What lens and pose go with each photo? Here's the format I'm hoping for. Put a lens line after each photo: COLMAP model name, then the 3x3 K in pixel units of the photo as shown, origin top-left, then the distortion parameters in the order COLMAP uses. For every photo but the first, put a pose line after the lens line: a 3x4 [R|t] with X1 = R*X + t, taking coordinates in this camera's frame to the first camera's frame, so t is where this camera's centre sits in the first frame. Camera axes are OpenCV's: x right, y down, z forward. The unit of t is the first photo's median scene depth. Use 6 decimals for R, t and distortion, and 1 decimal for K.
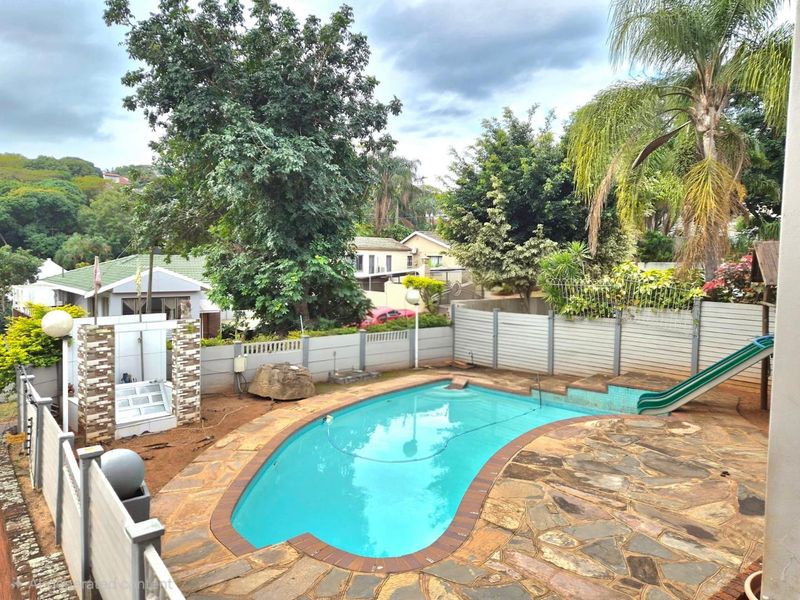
lens RADIAL K [[589.1, 0, 401.8], [0, 589.1, 297.5], [0, 0, 1]] dist [0.077479, -0.107633]
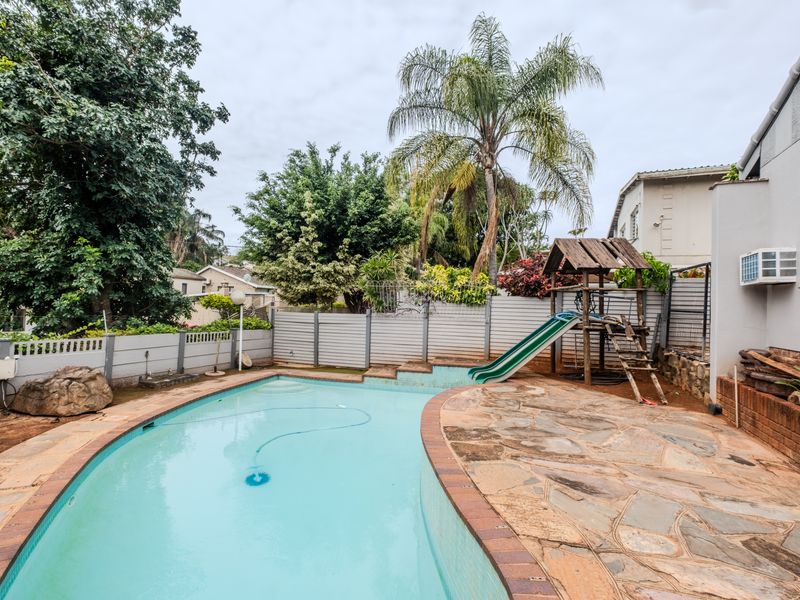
lens RADIAL K [[407.6, 0, 403.2], [0, 407.6, 299.9], [0, 0, 1]] dist [0.000154, -0.000308]
pose [[0.877038, 0.021365, 0.479946, -0.087336], [0.015655, 0.997209, -0.072999, 0.076064], [-0.480166, 0.071537, 0.874256, 0.323965]]
